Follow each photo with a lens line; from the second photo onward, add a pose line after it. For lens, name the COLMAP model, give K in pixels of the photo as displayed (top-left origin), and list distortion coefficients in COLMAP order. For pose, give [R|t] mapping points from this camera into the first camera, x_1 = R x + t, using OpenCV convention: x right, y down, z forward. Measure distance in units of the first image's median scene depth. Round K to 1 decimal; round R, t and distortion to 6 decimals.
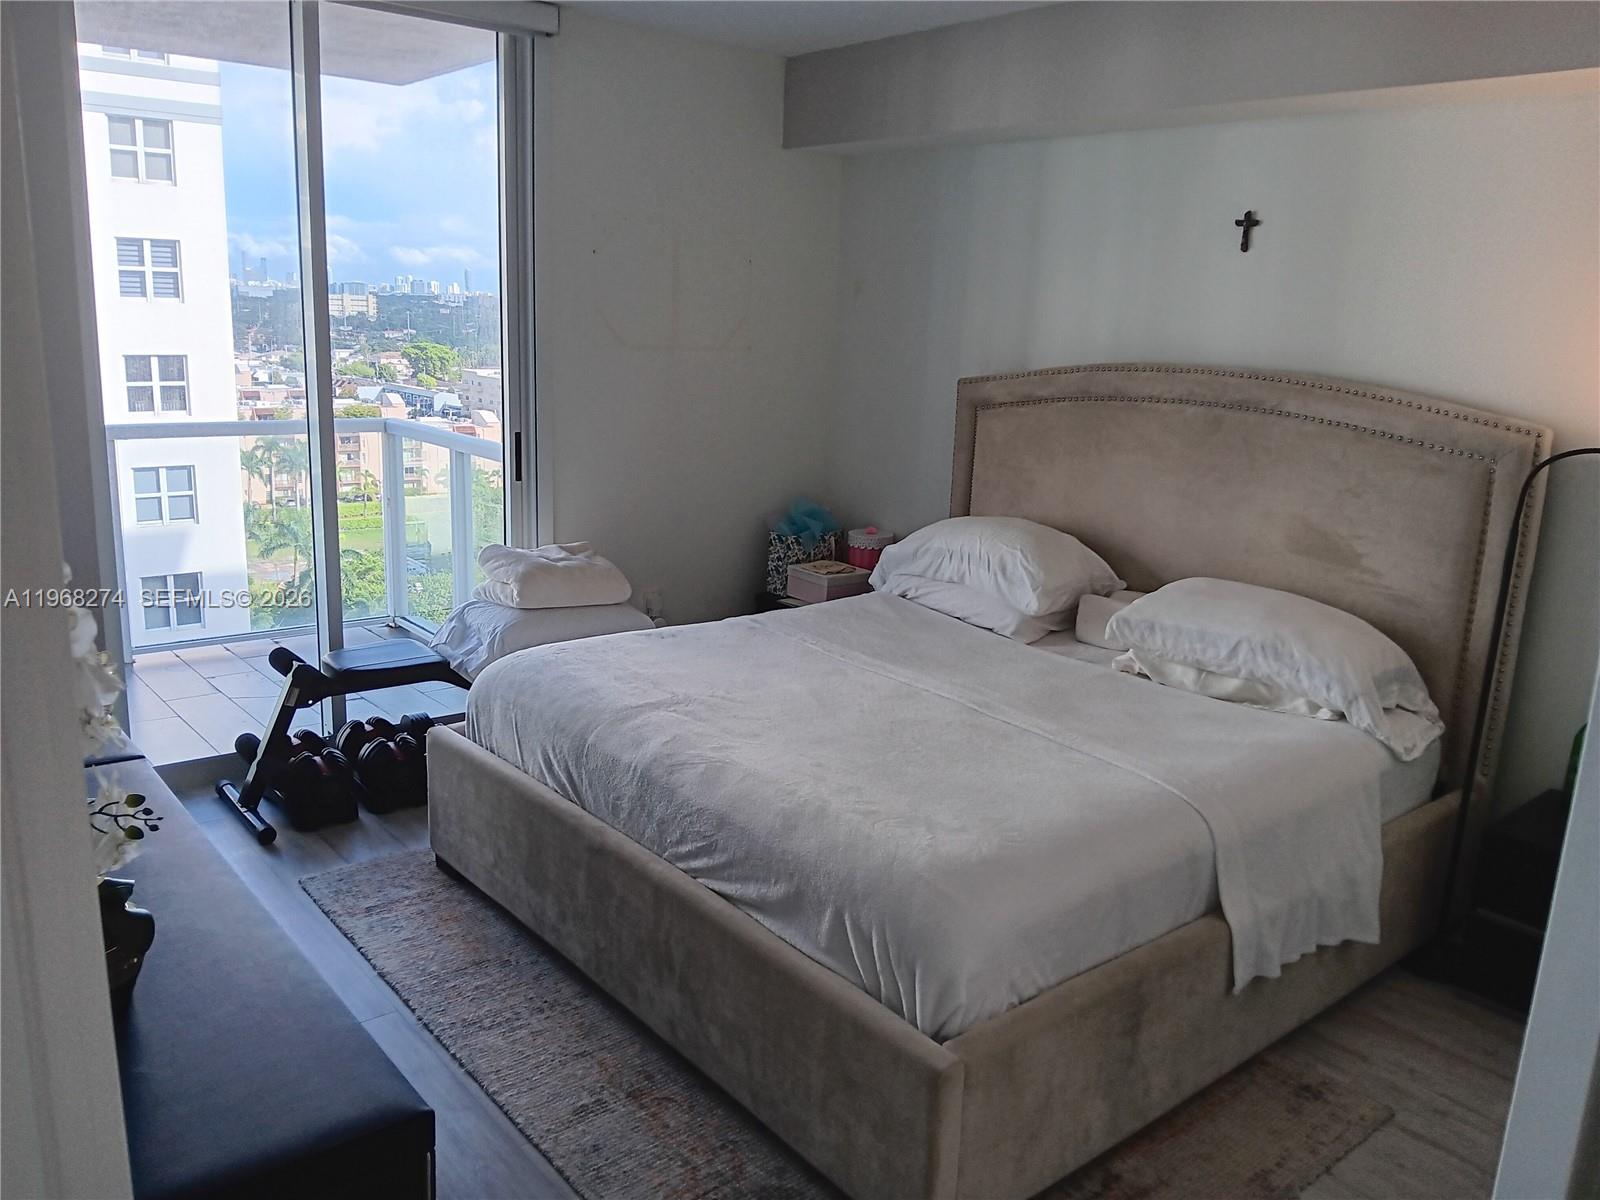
lens RADIAL K [[1244.2, 0, 792.7], [0, 1244.2, 595.6], [0, 0, 1]] dist [0.110262, -0.141832]
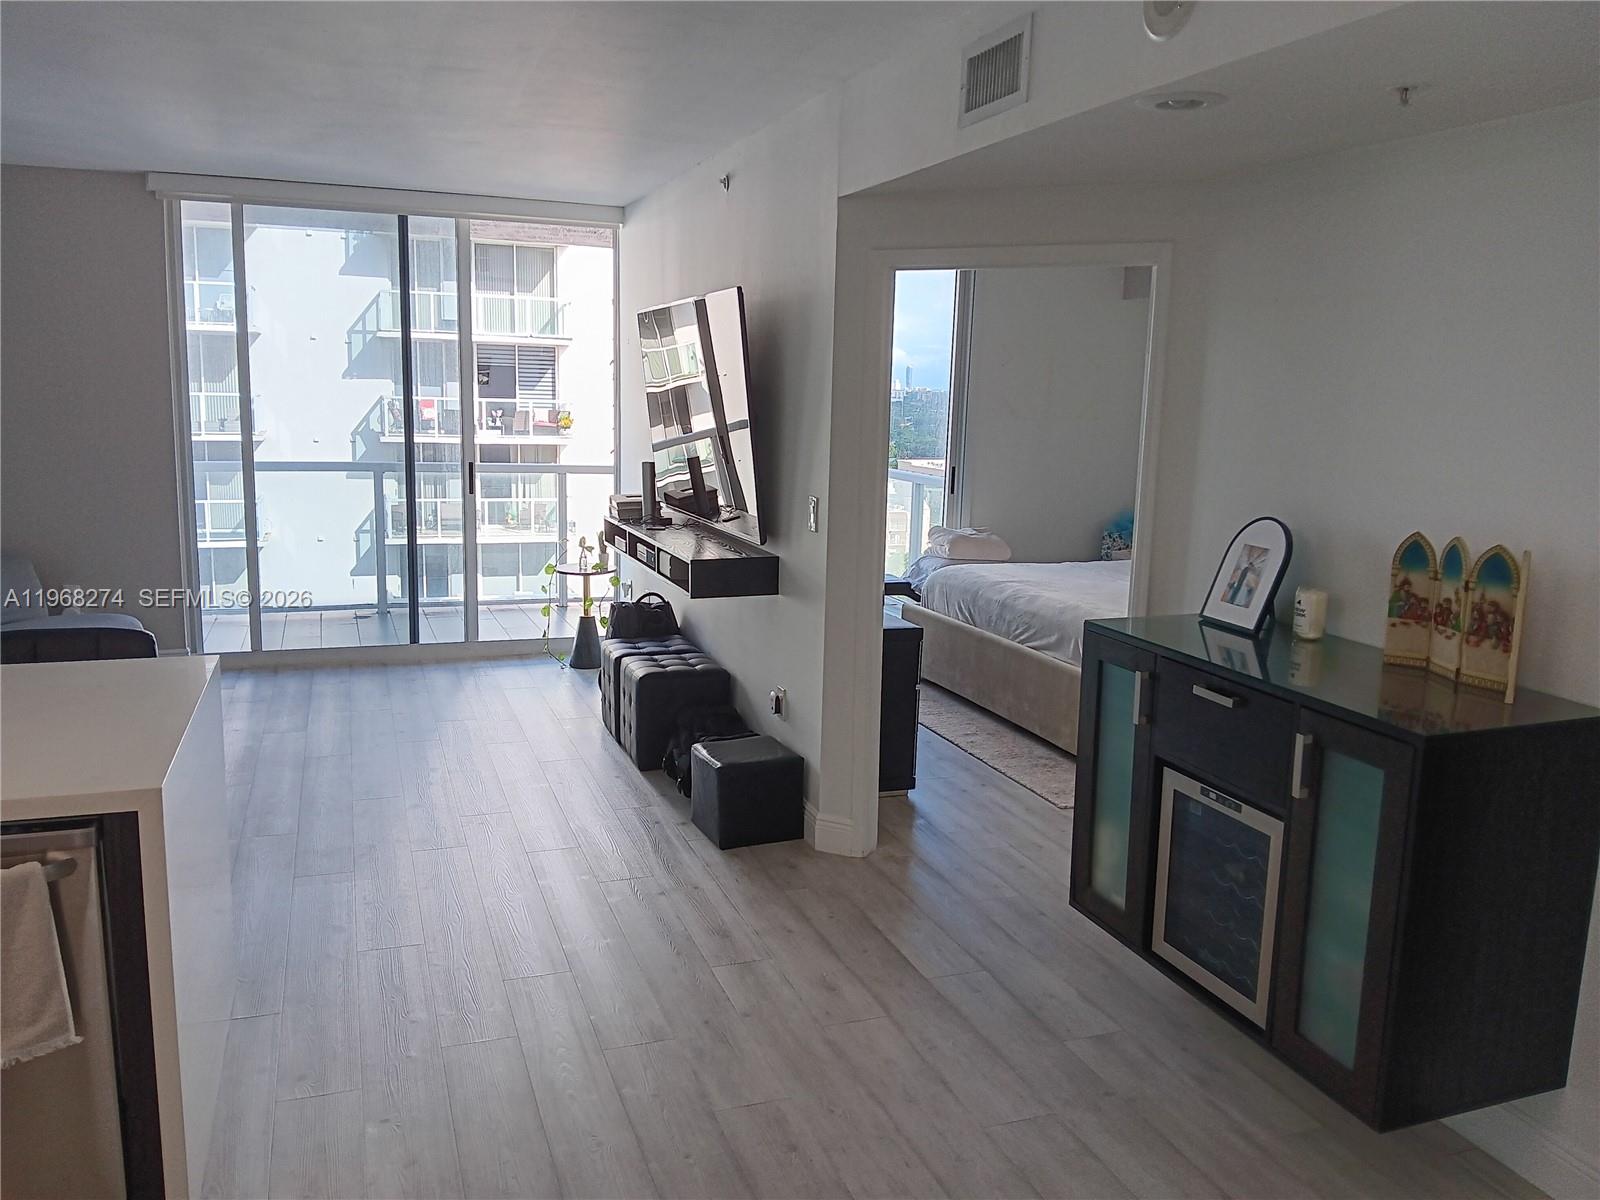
lens RADIAL K [[1244.2, 0, 792.7], [0, 1244.2, 595.6], [0, 0, 1]] dist [0.110262, -0.141832]
pose [[0.943564, 0.042118, -0.328500, 0.235126], [-0.065200, 0.996093, -0.059565, 0.263051], [0.324708, 0.077622, 0.942624, -1.109328]]
